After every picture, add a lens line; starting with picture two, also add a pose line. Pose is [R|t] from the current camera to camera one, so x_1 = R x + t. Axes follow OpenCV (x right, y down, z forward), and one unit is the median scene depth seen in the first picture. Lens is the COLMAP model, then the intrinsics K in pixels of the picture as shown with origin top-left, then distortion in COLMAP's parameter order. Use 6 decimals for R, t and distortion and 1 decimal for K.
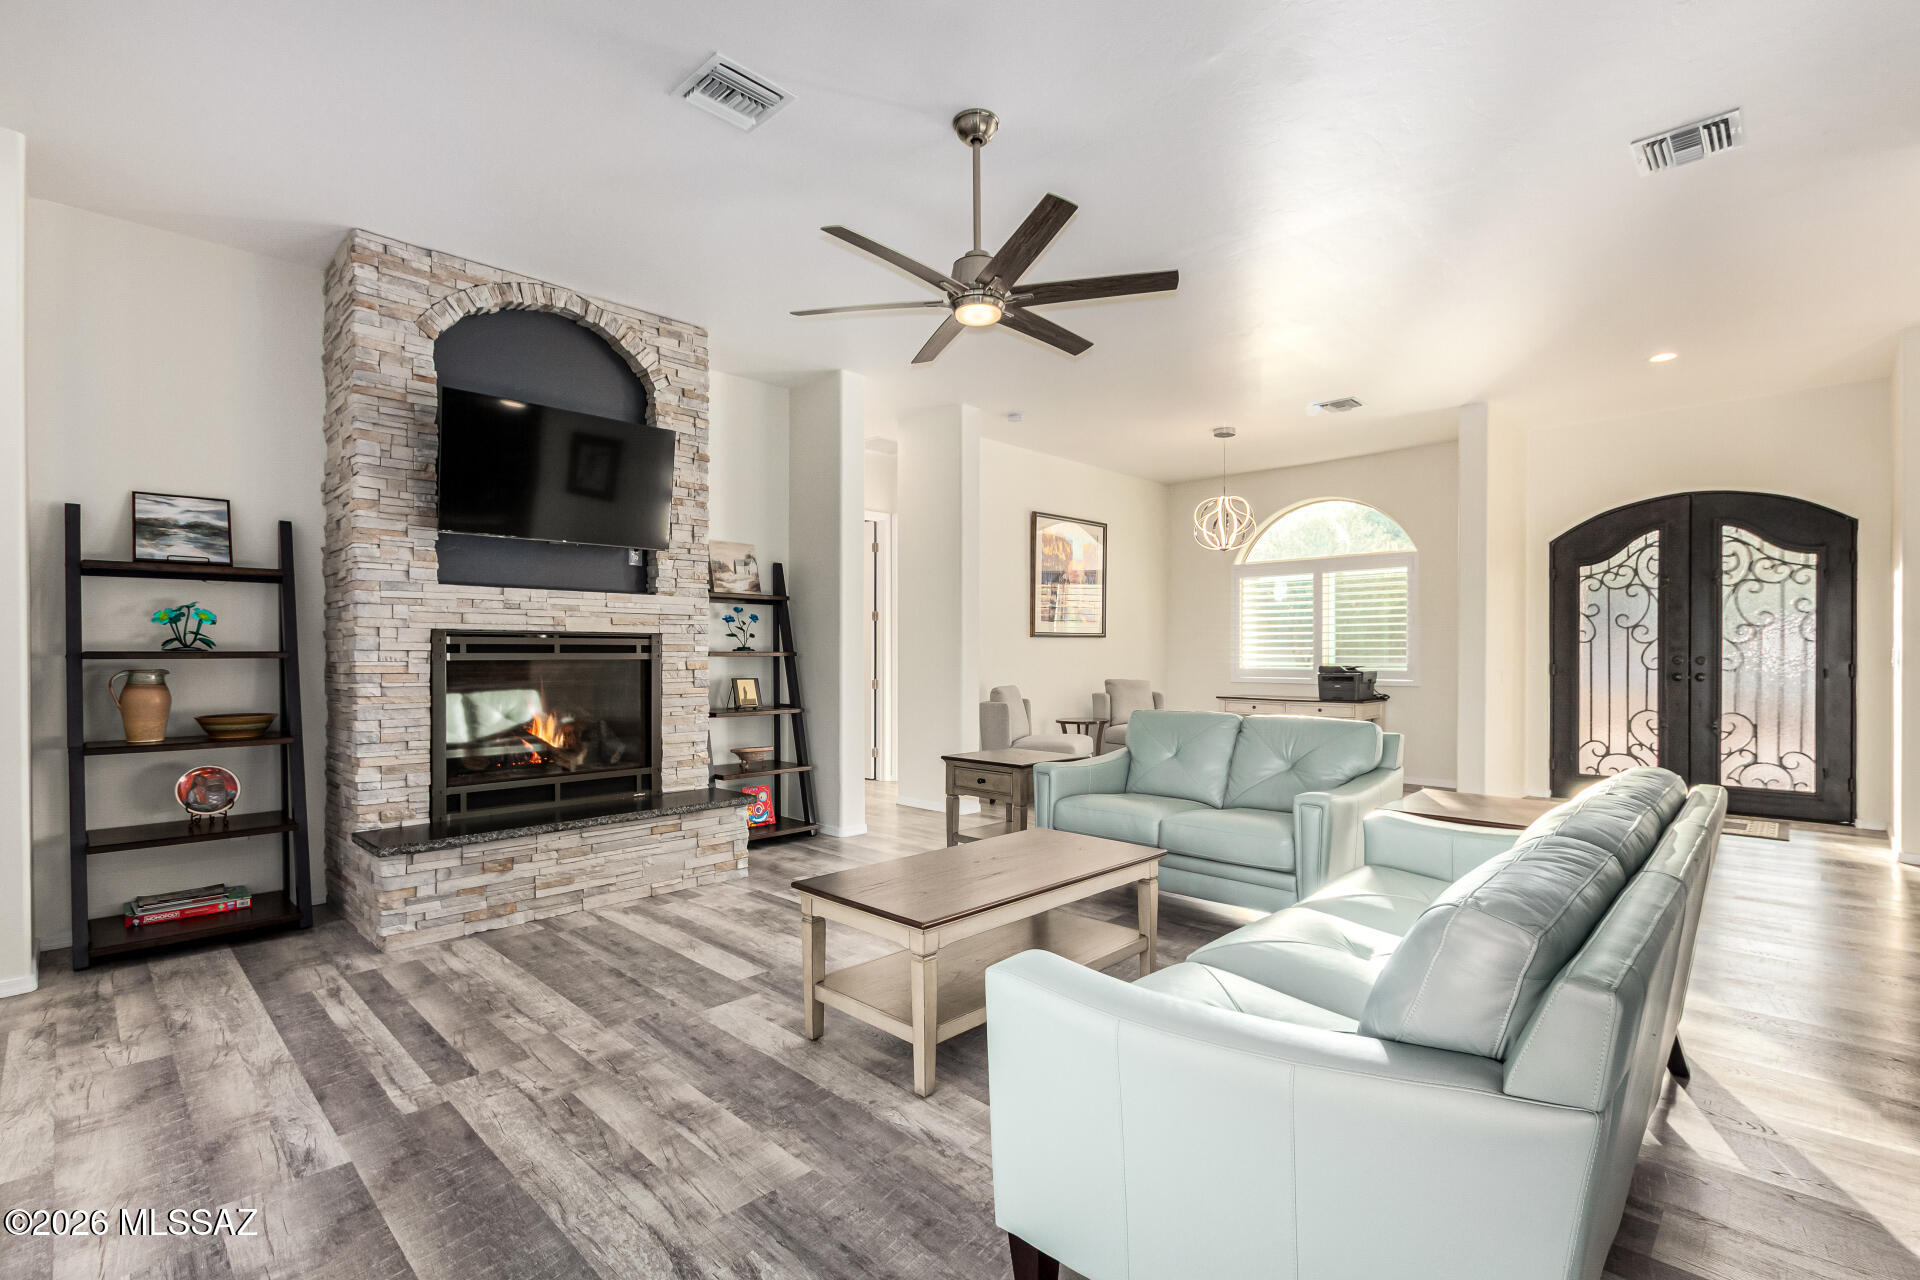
lens RADIAL K [[875.4, 0, 969.9], [0, 875.4, 660.3], [0, 0, 1]] dist [0.005528, -0.004957]
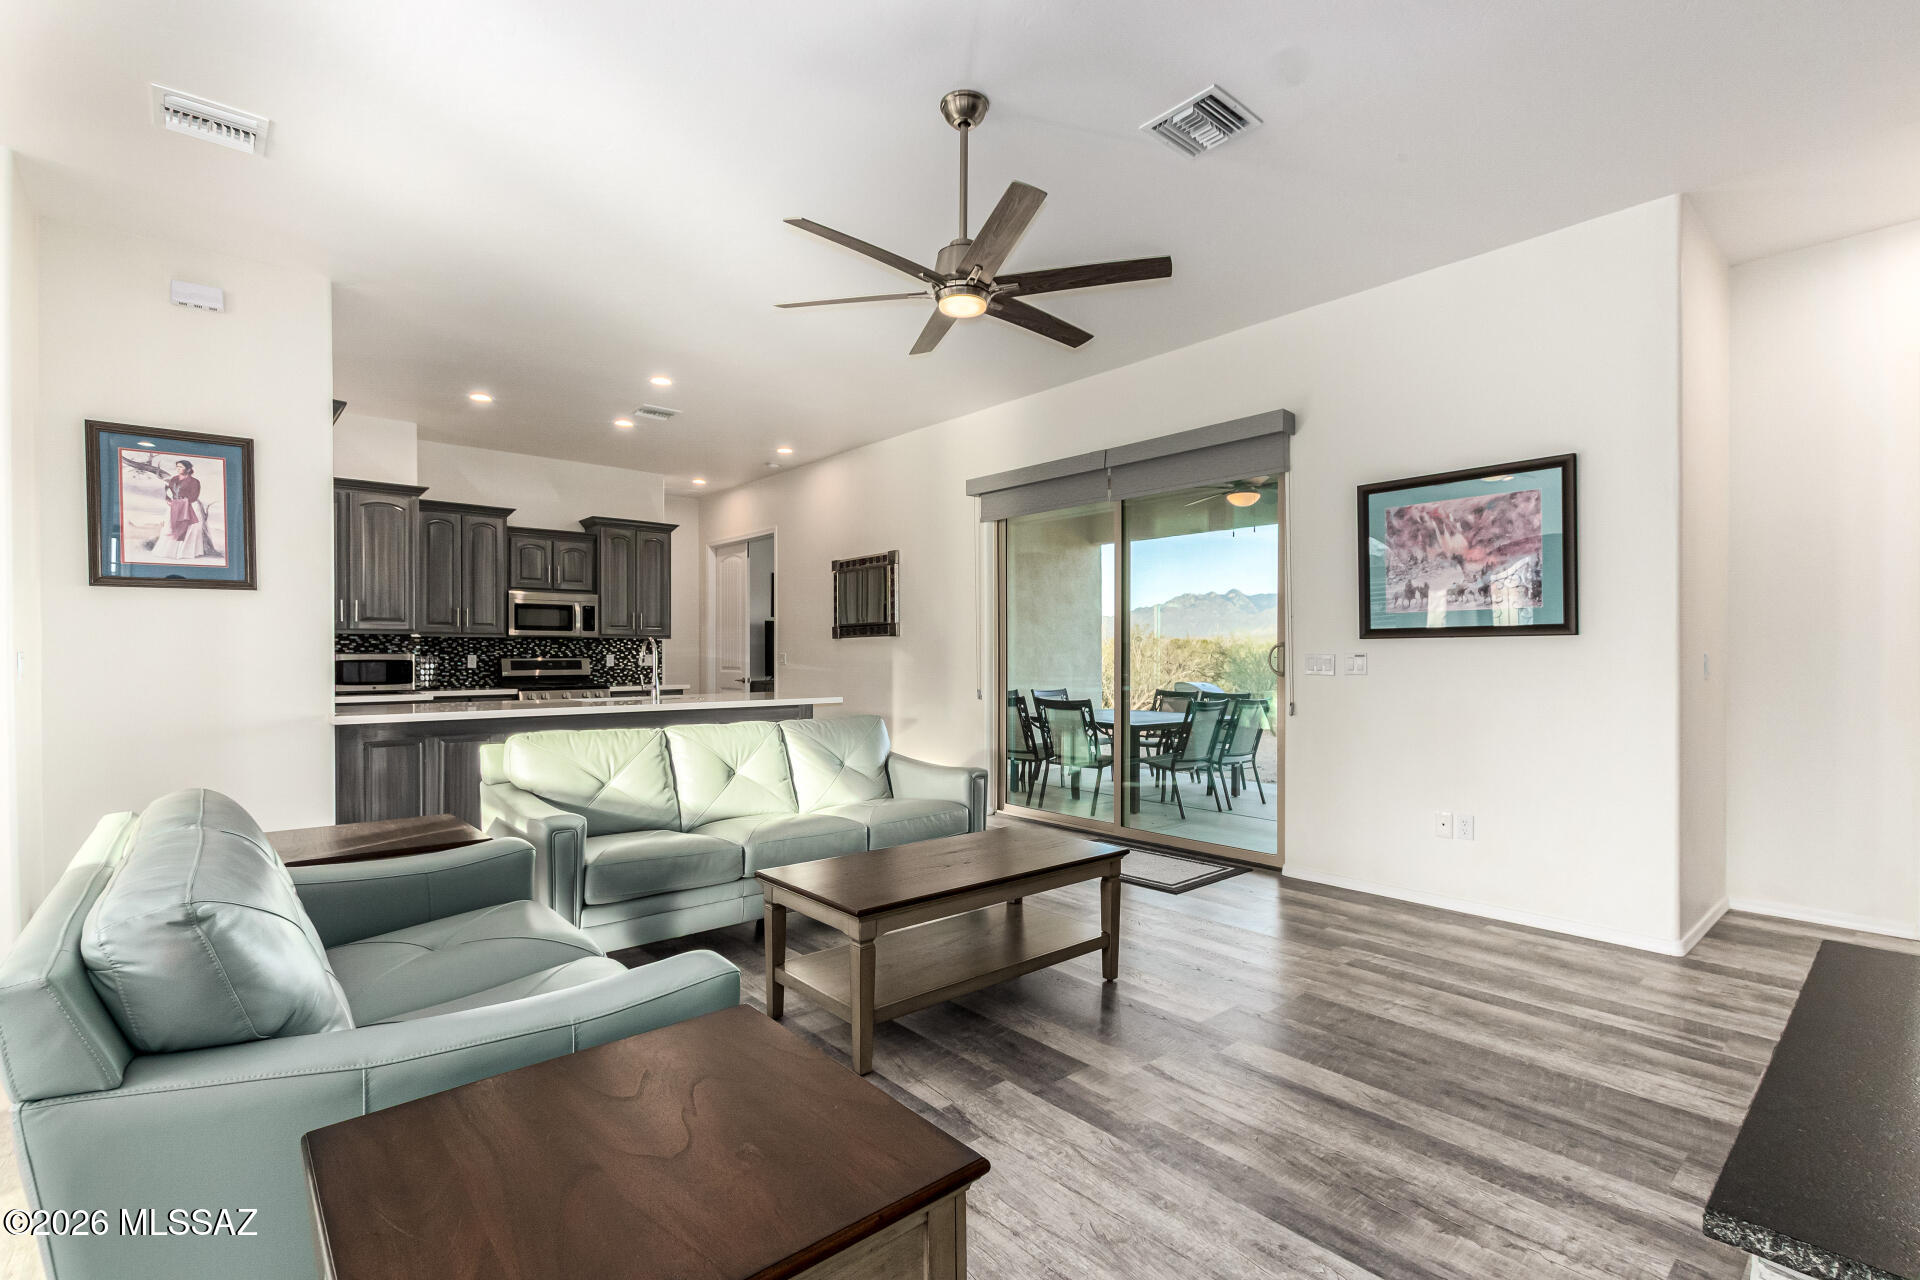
lens RADIAL K [[875.4, 0, 964.3], [0, 875.4, 654.3], [0, 0, 1]] dist [0.005528, -0.004957]
pose [[-0.996351, 0.000136, 0.085345, -0.054800], [0.000977, 0.999951, 0.009817, -0.014112], [-0.085340, 0.009865, -0.996303, 1.490964]]
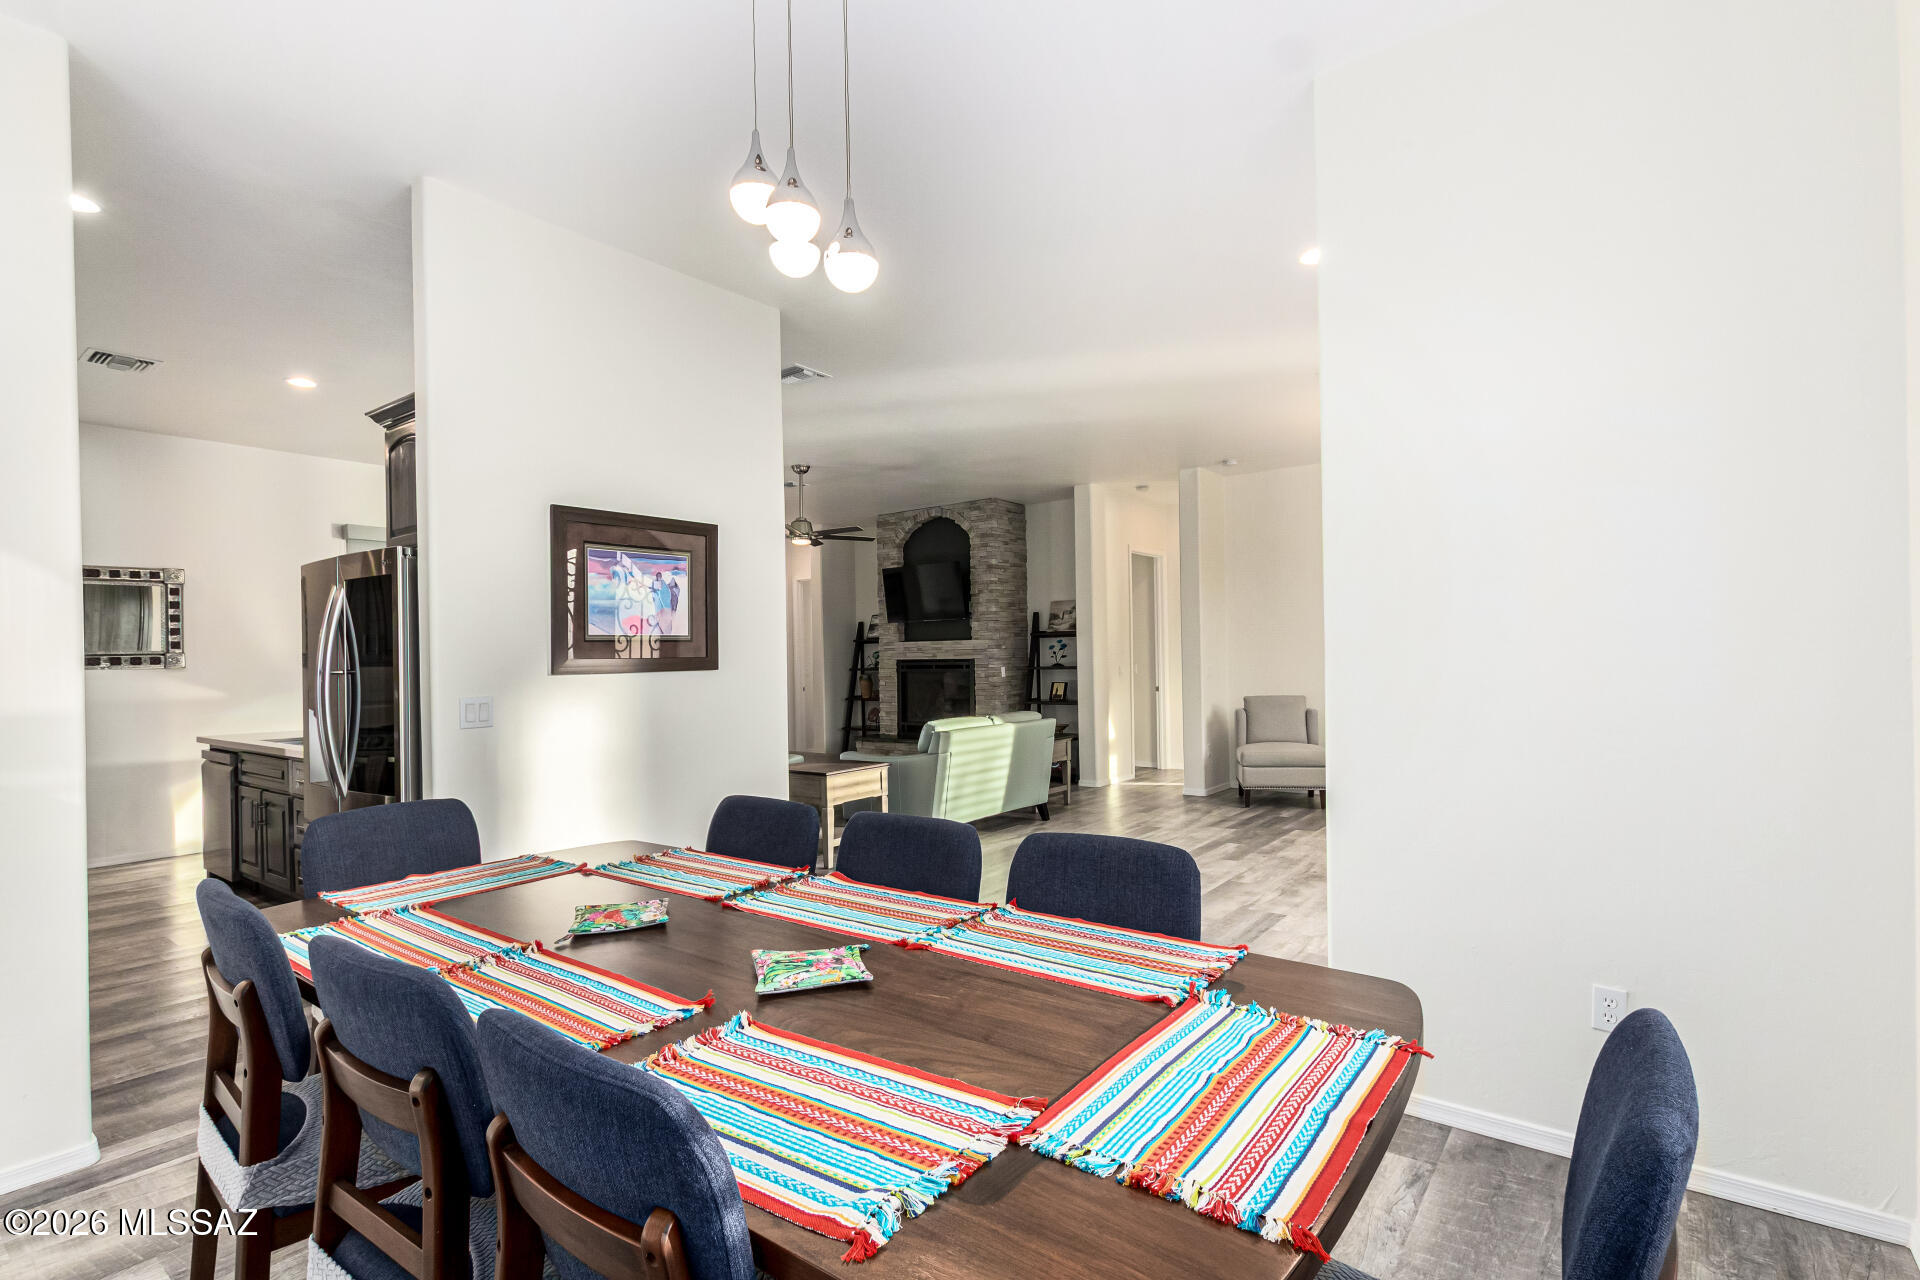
lens RADIAL K [[898.9, 0, 955.6], [0, 898.9, 657.8], [0, 0, 1]] dist [0.014226, -0.000162]
pose [[0.103587, -0.001020, -0.994620, 2.010893], [0.009495, 0.999955, -0.000036, -0.039828], [0.994575, -0.009440, 0.103592, 0.886316]]
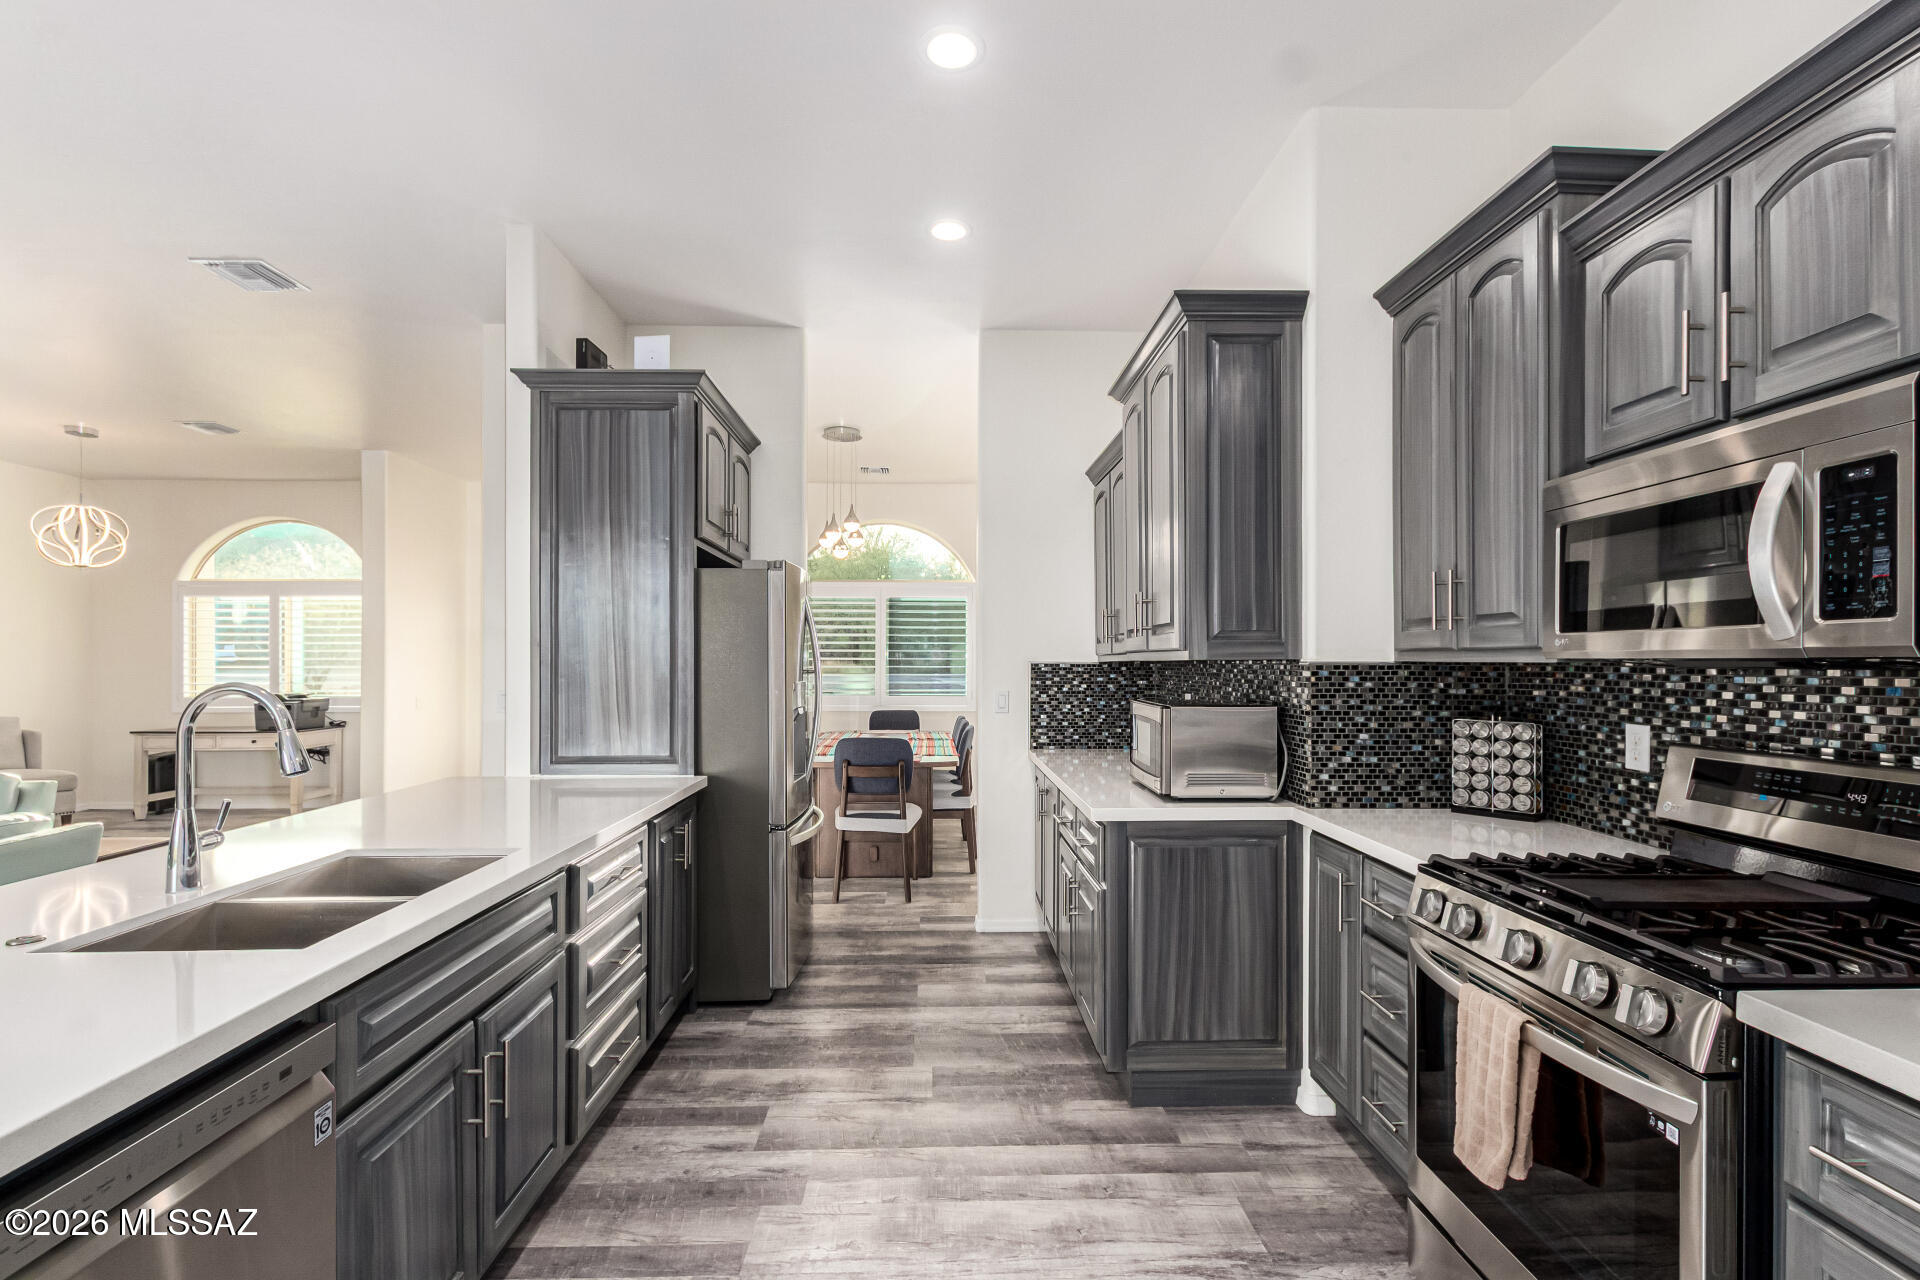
lens RADIAL K [[875.4, 0, 956.4], [0, 875.4, 659.2], [0, 0, 1]] dist [0.005528, -0.004957]
pose [[0.704673, 0.001632, 0.709530, 0.513654], [0.007647, 0.999922, -0.009894, -0.032759], [-0.709491, 0.012398, 0.704605, -0.419863]]
